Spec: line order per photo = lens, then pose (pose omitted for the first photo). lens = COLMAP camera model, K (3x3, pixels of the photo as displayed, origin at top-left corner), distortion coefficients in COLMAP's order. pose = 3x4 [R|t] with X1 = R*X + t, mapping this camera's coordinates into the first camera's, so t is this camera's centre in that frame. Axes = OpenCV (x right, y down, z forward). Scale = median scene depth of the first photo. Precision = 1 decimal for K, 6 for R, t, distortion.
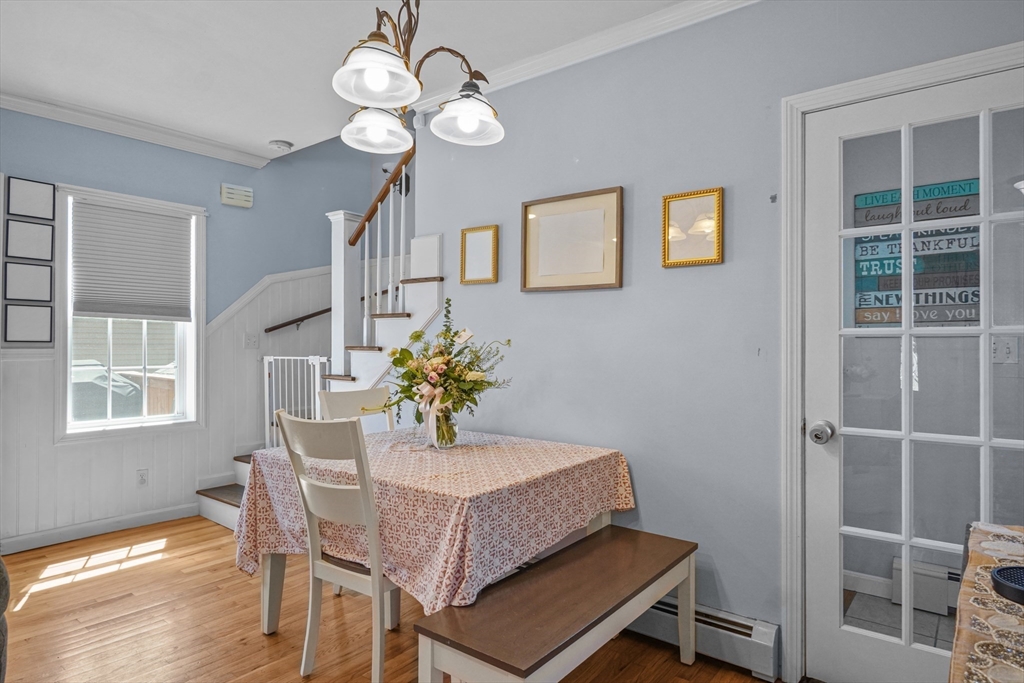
lens RADIAL K [[583.0, 0, 515.8], [0, 583.0, 346.2], [0, 0, 1]] dist [-0.017838, -0.000170]
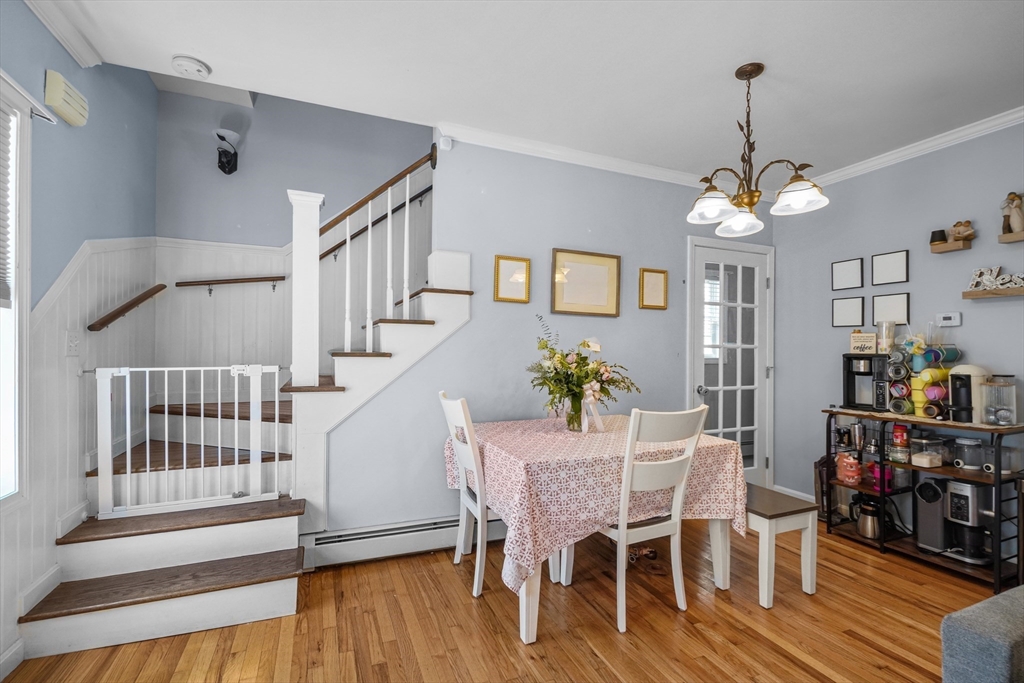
lens RADIAL K [[450.0, 0, 513.1], [0, 450.0, 344.6], [0, 0, 1]] dist [-0.024700, -0.002491]
pose [[0.493491, 0.009161, 0.869702, -0.848605], [-0.002766, 0.999956, -0.008964, -0.007372], [-0.869746, 0.002018, 0.493495, 0.496751]]
